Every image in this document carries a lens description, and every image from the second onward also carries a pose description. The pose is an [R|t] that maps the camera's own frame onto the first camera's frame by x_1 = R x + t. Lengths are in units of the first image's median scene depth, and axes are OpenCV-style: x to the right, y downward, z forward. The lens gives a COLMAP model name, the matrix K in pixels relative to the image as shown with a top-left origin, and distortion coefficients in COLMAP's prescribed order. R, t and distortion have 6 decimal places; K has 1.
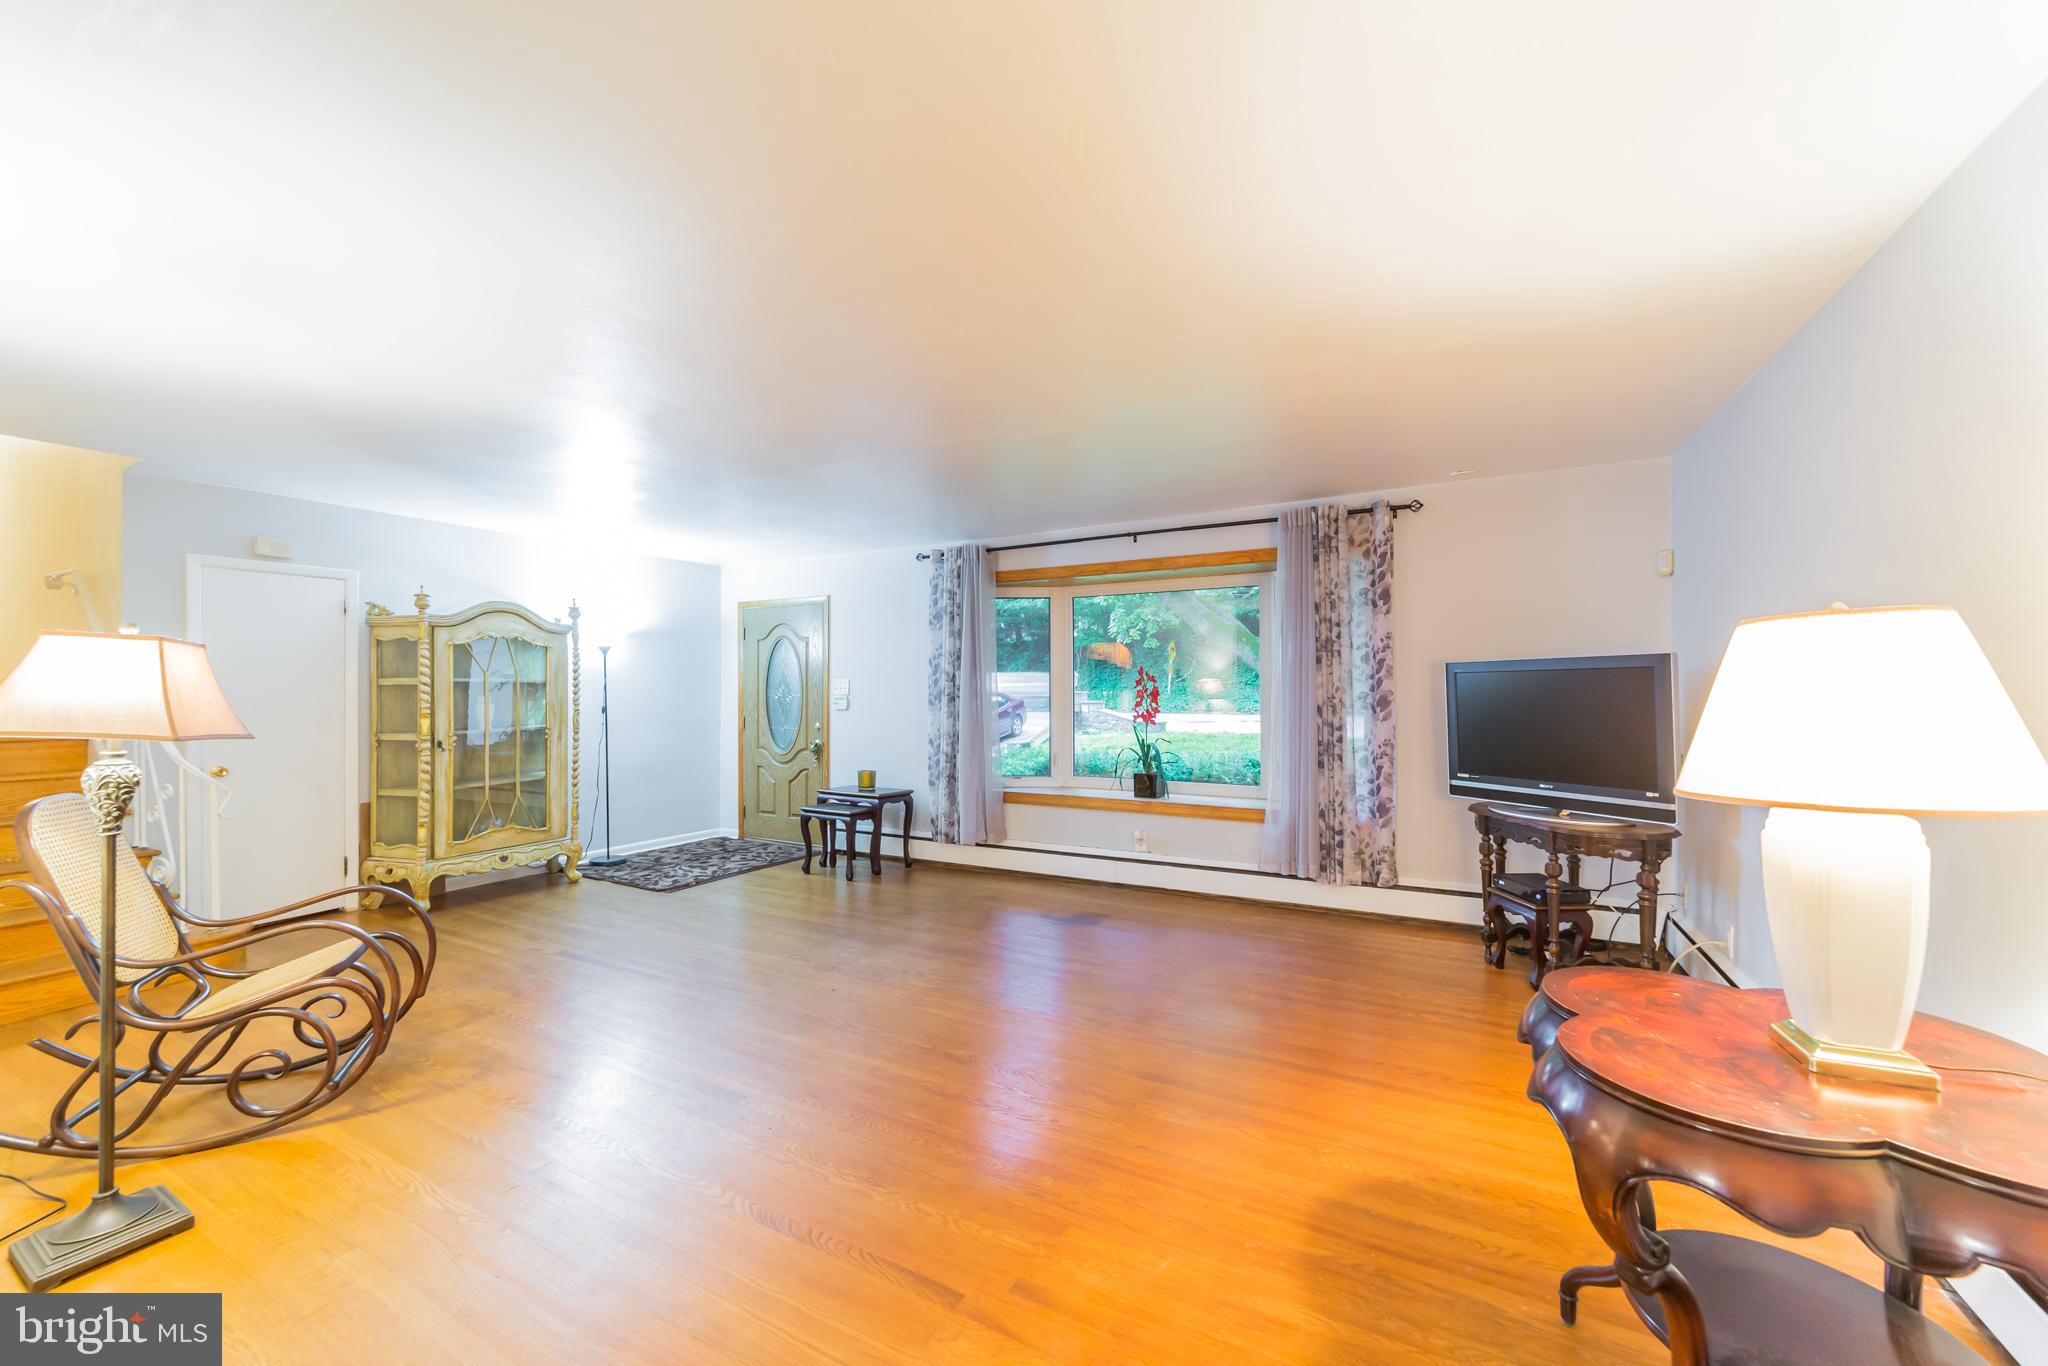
lens RADIAL K [[784.5, 0, 990.0], [0, 784.5, 682.4], [0, 0, 1]] dist [-0.010122, 0.000473]
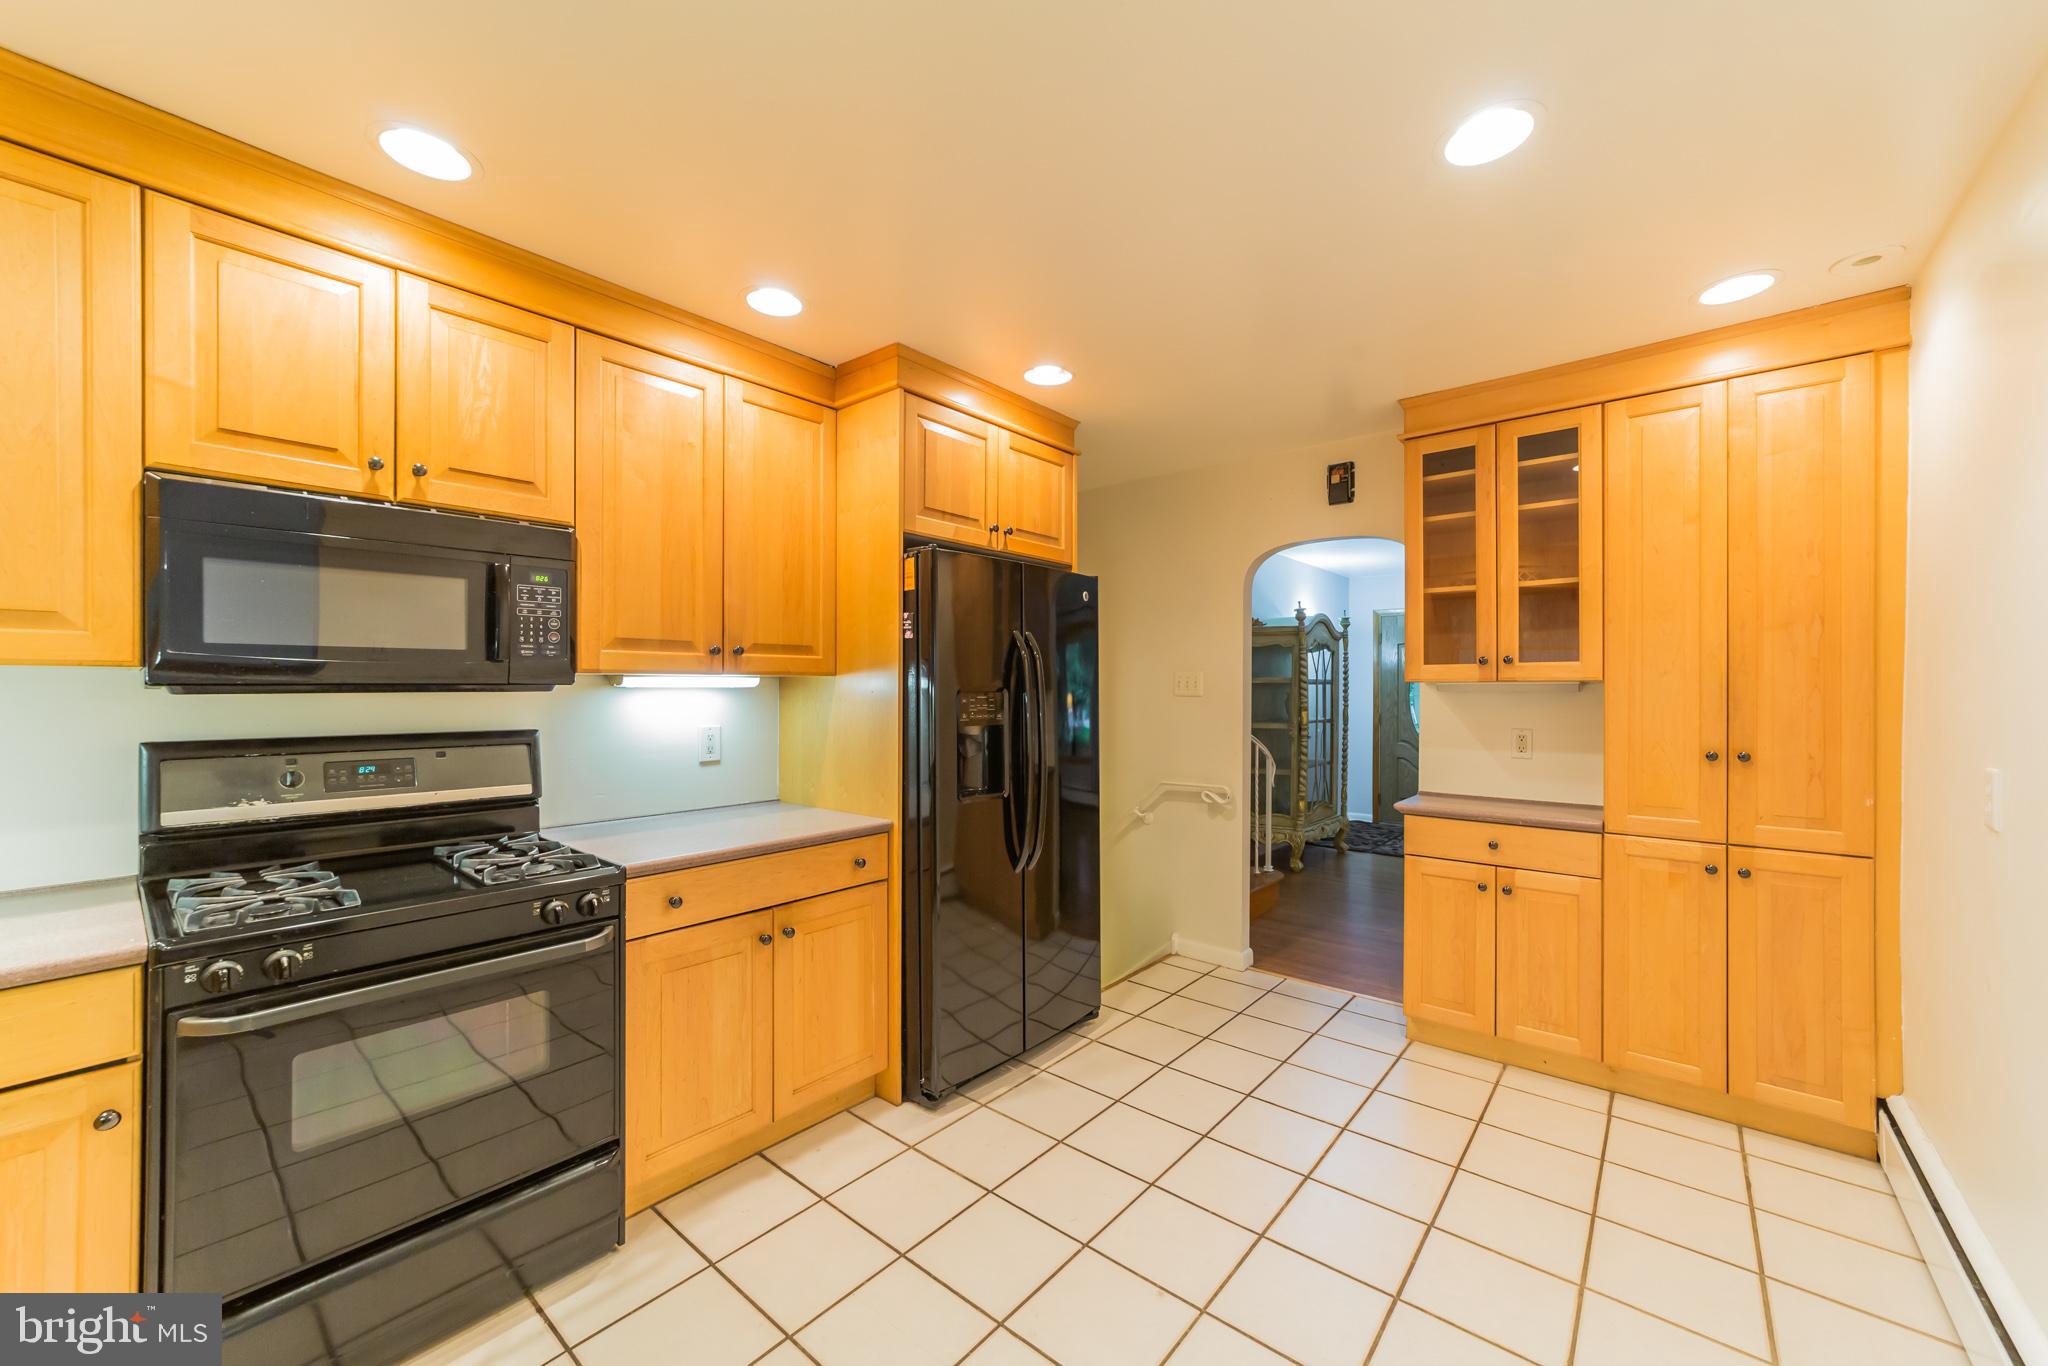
lens RADIAL K [[784.5, 0, 1010.1], [0, 784.5, 682.9], [0, 0, 1]] dist [-0.010122, 0.000473]
pose [[0.984871, 0.002090, -0.173279, -0.912640], [-0.002647, 0.999992, -0.002982, 0.007658], [0.173271, 0.003395, 0.984868, -0.263624]]
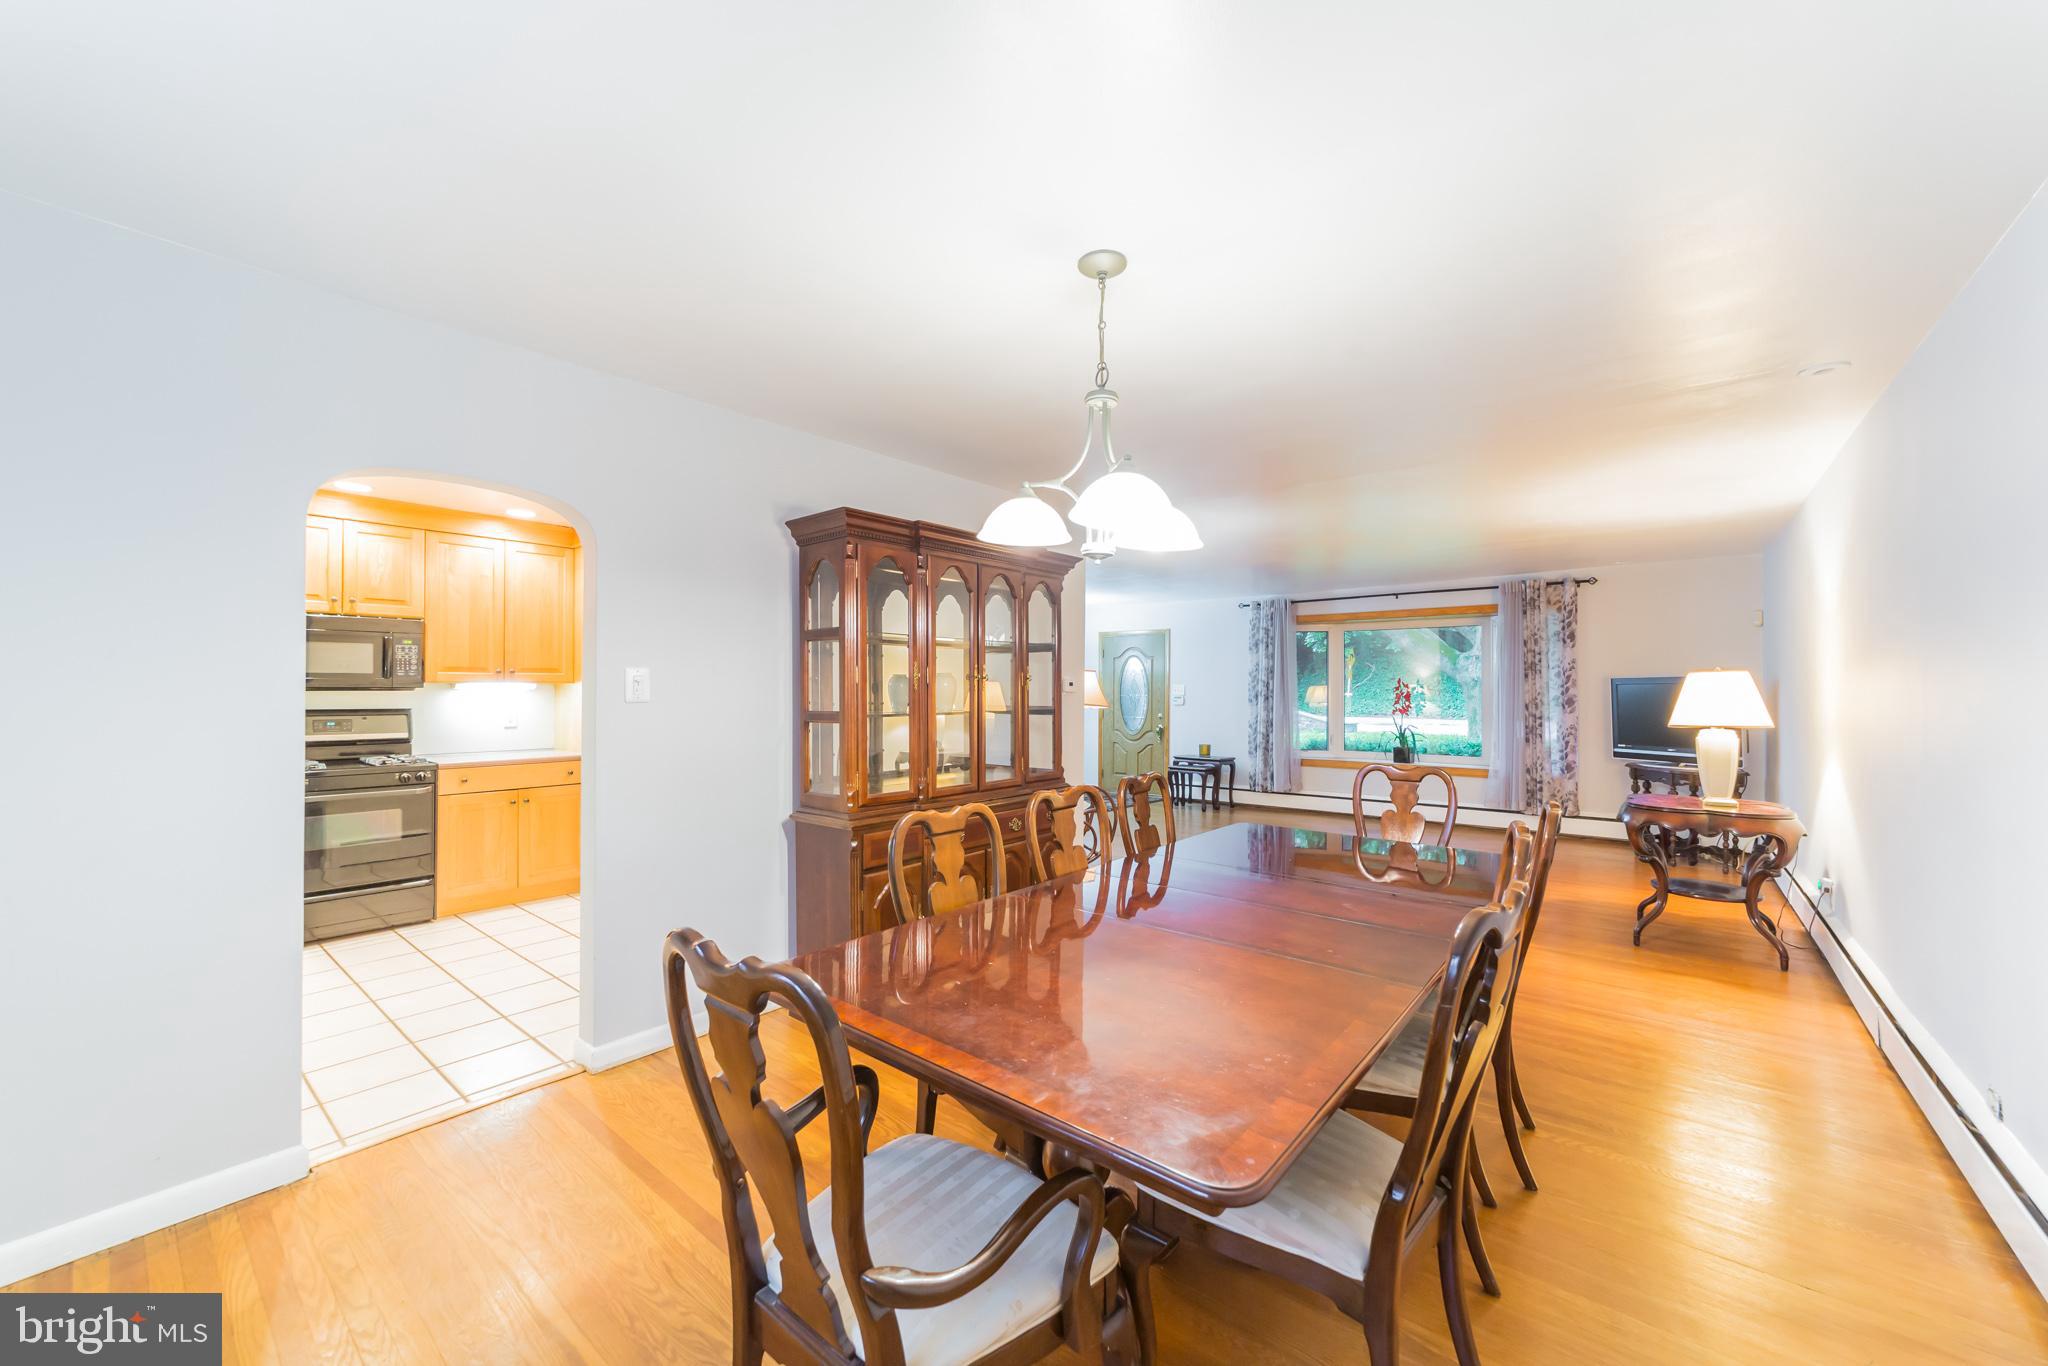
lens RADIAL K [[784.5, 0, 1016.1], [0, 784.5, 682.6], [0, 0, 1]] dist [-0.010122, 0.000473]
pose [[0.988280, 0.006882, -0.152499, -0.358459], [-0.007546, 0.999964, -0.003776, -0.000278], [0.152467, 0.004882, 0.988296, -0.719865]]
